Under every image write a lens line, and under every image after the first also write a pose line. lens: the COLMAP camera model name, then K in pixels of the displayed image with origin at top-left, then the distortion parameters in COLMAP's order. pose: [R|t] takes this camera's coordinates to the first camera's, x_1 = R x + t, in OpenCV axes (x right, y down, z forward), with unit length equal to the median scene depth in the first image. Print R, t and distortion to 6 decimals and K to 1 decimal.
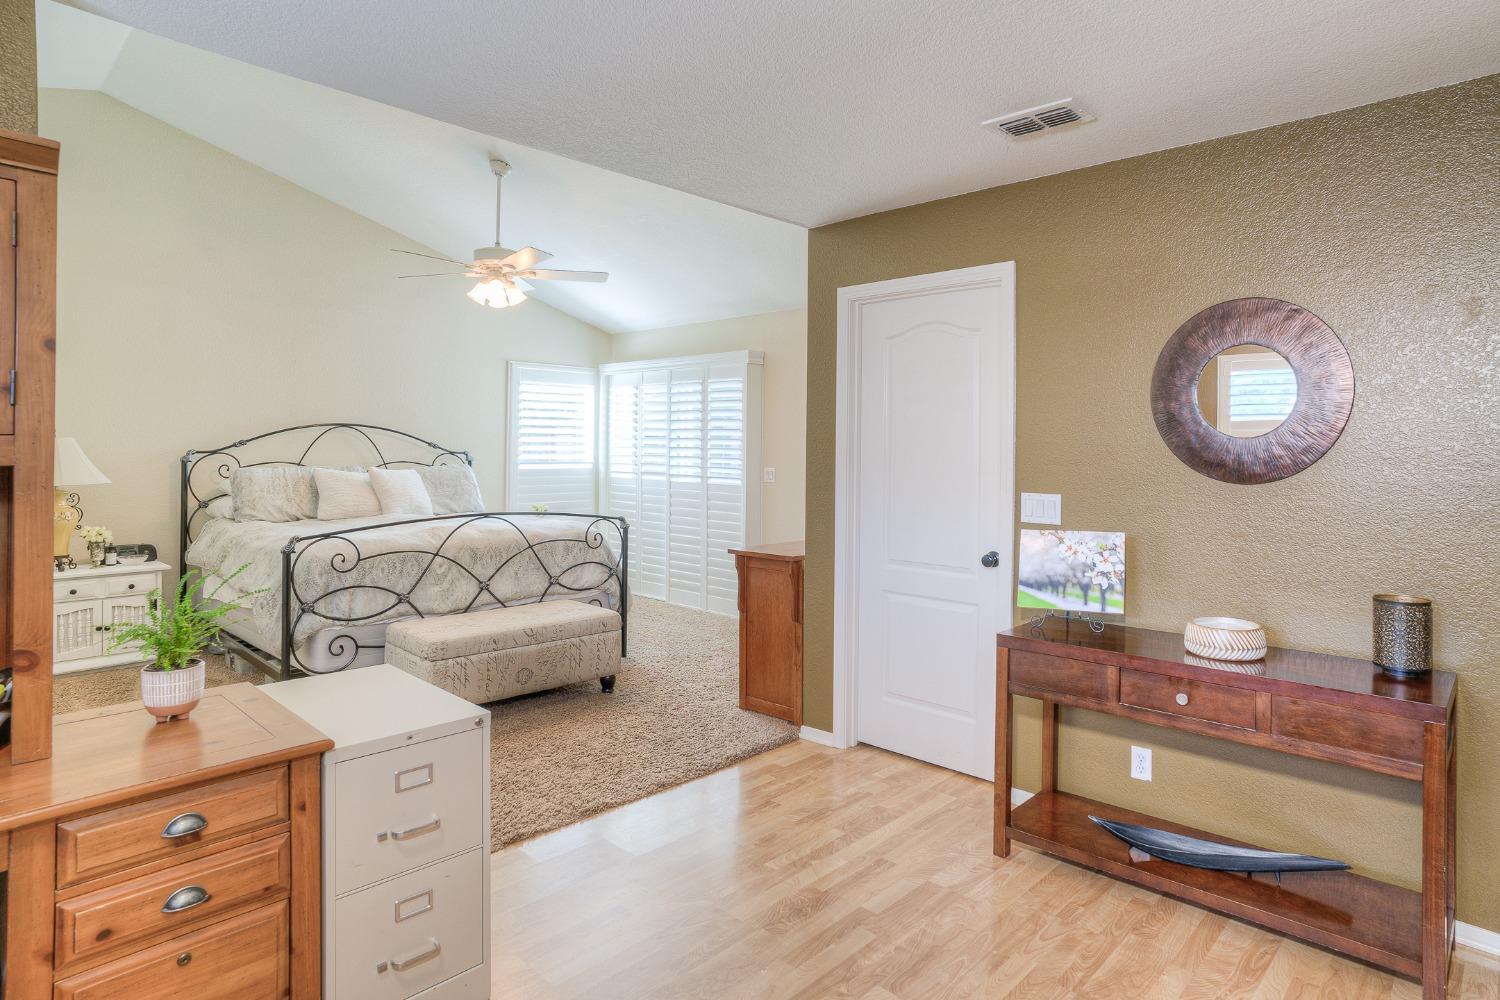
lens RADIAL K [[816.6, 0, 781.9], [0, 816.6, 444.5], [0, 0, 1]] dist [-0.049643, 0.030075]
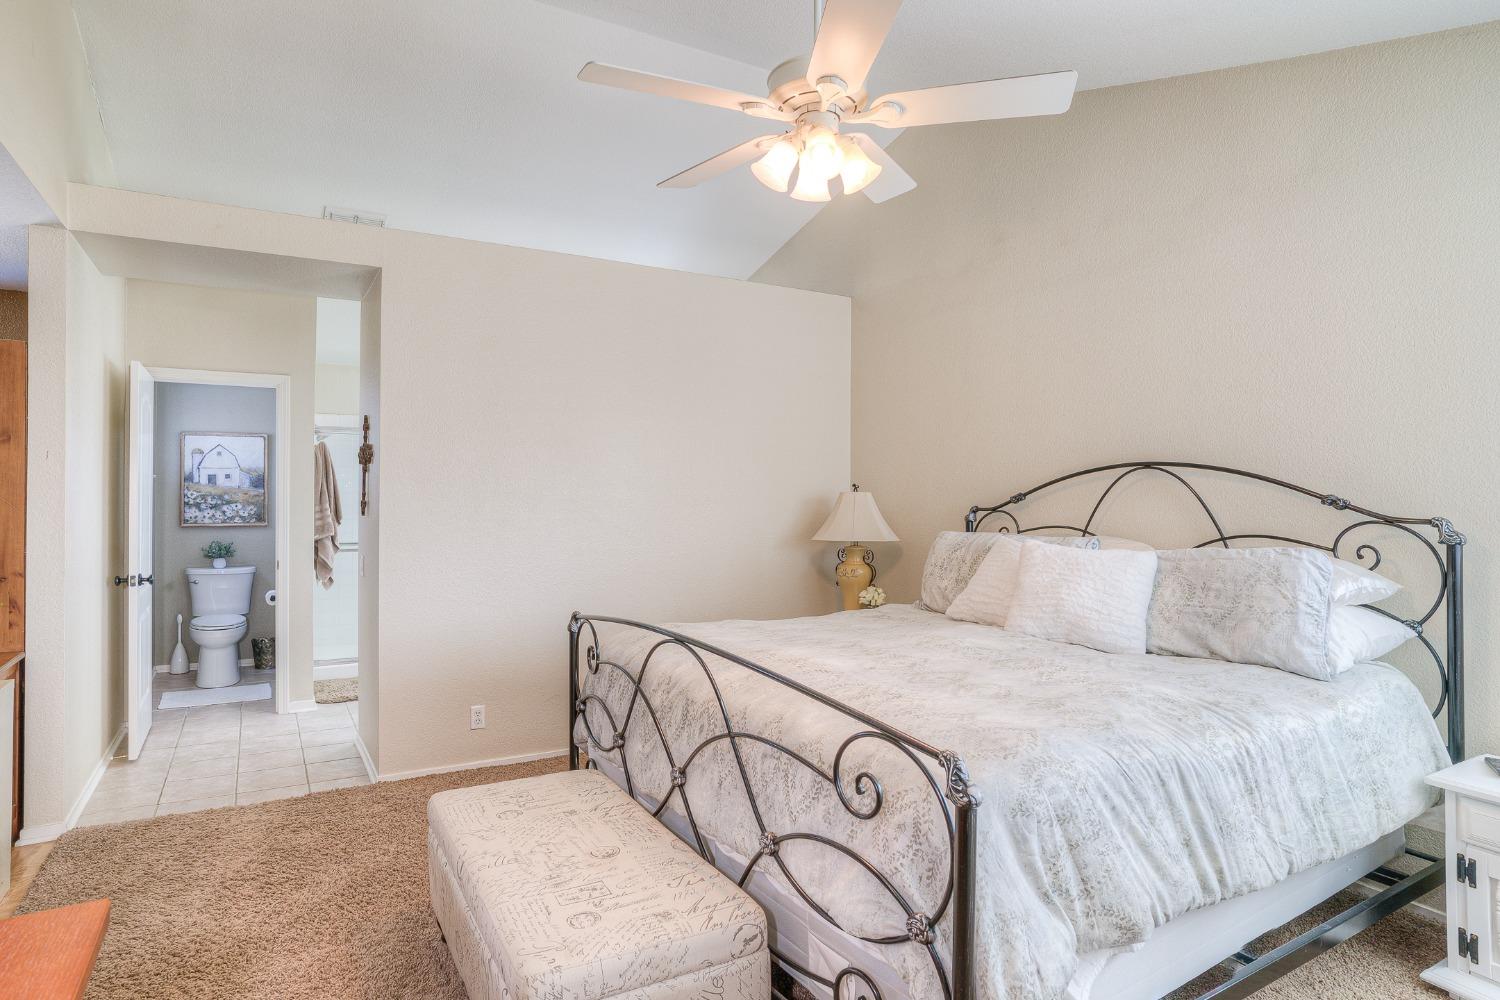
lens RADIAL K [[829.1, 0, 750.0], [0, 829.1, 500.0], [0, 0, 1]] dist [-0.069740, 0.047182]
pose [[-0.286126, -0.003502, -0.958186, 0.099528], [-0.007454, 0.999971, -0.001429, 0.003449], [0.958163, 0.006734, -0.286144, 1.119631]]
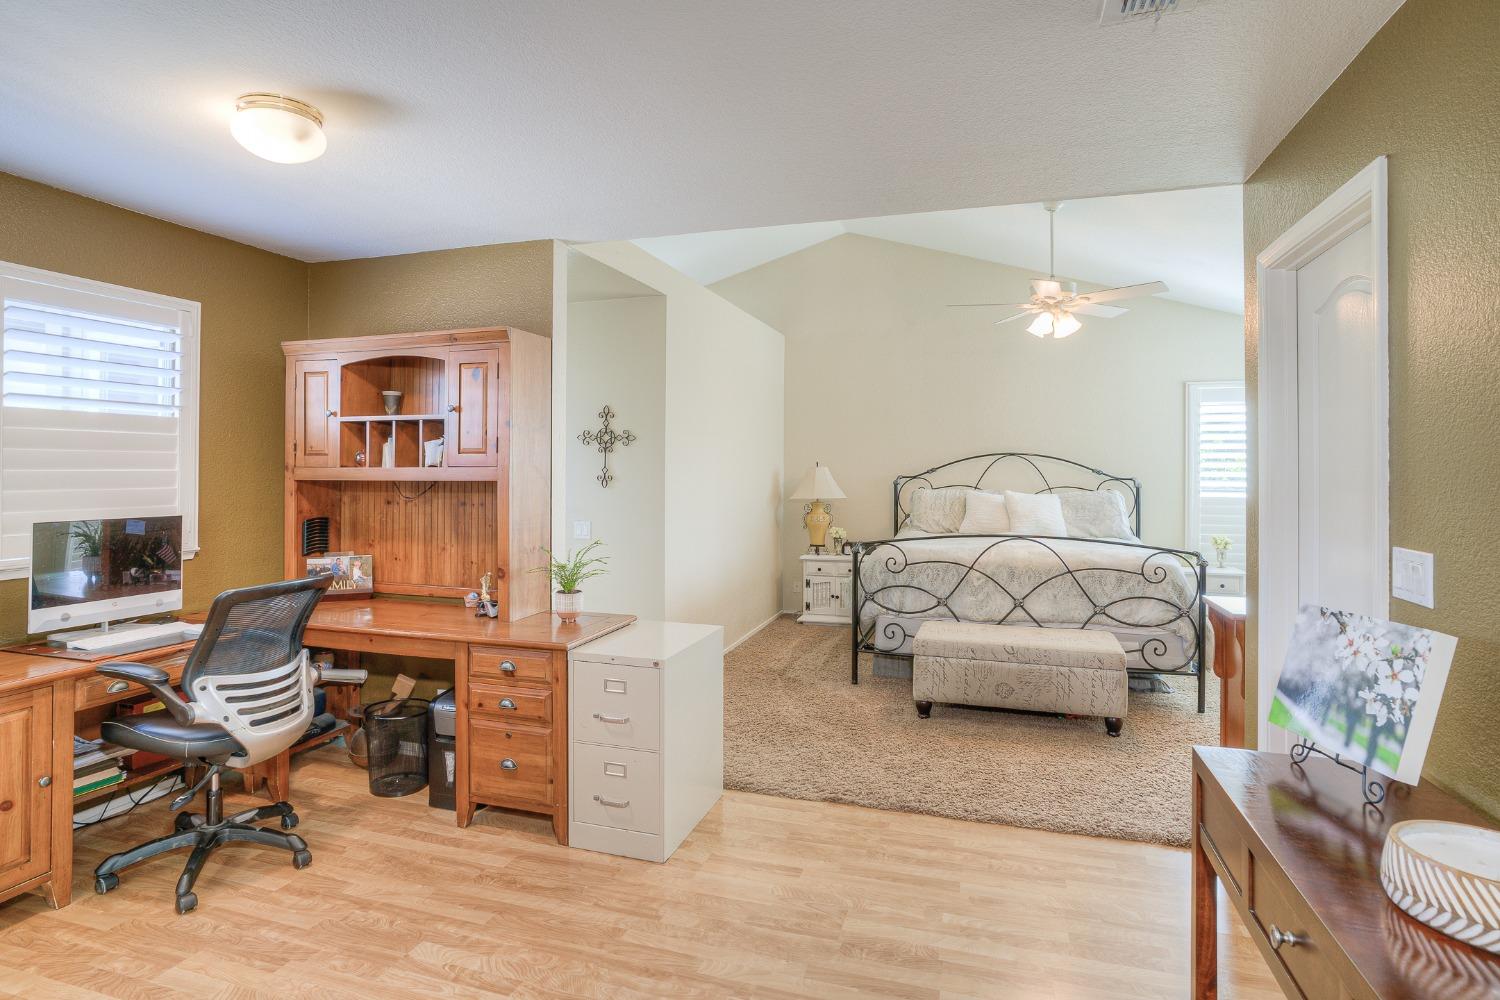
lens RADIAL K [[796.0, 0, 763.1], [0, 796.0, 467.0], [0, 0, 1]] dist [-0.064343, 0.040565]
pose [[0.438573, -0.009151, -0.898649, 0.395854], [0.001768, 0.999955, -0.009320, 0.004597], [0.898694, 0.002499, 0.438569, 0.230119]]
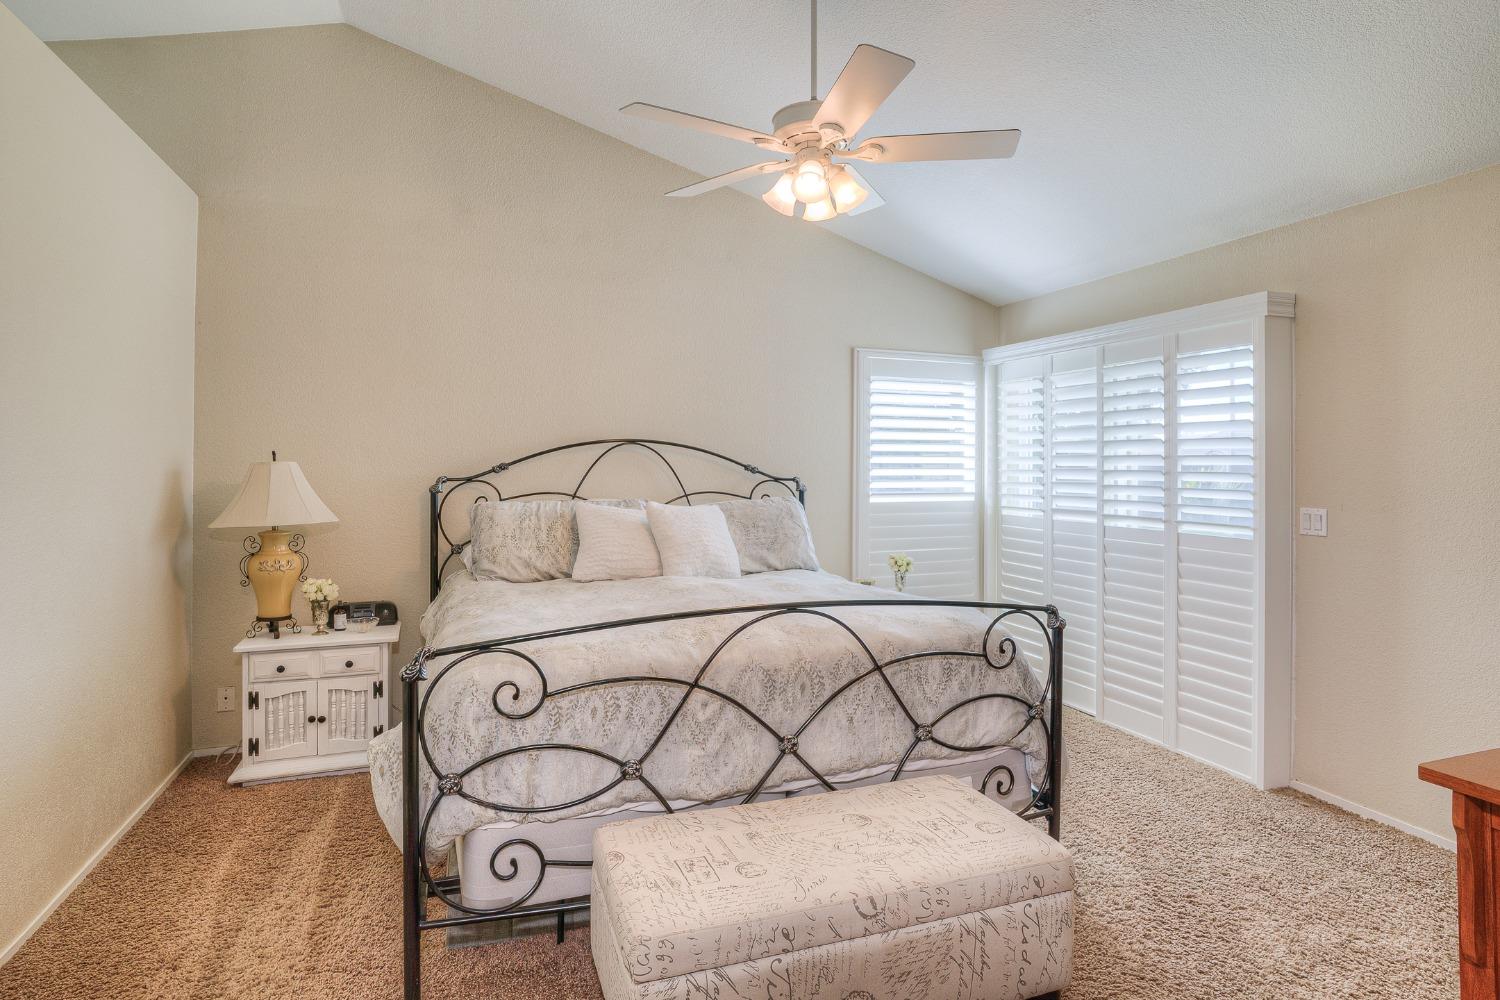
lens RADIAL K [[796.0, 0, 763.1], [0, 796.0, 467.0], [0, 0, 1]] dist [-0.064343, 0.040565]
pose [[0.894393, -0.006073, -0.447240, -0.150057], [0.005816, 0.999981, -0.001949, 0.000637], [0.447244, -0.000858, 0.894412, 0.520428]]
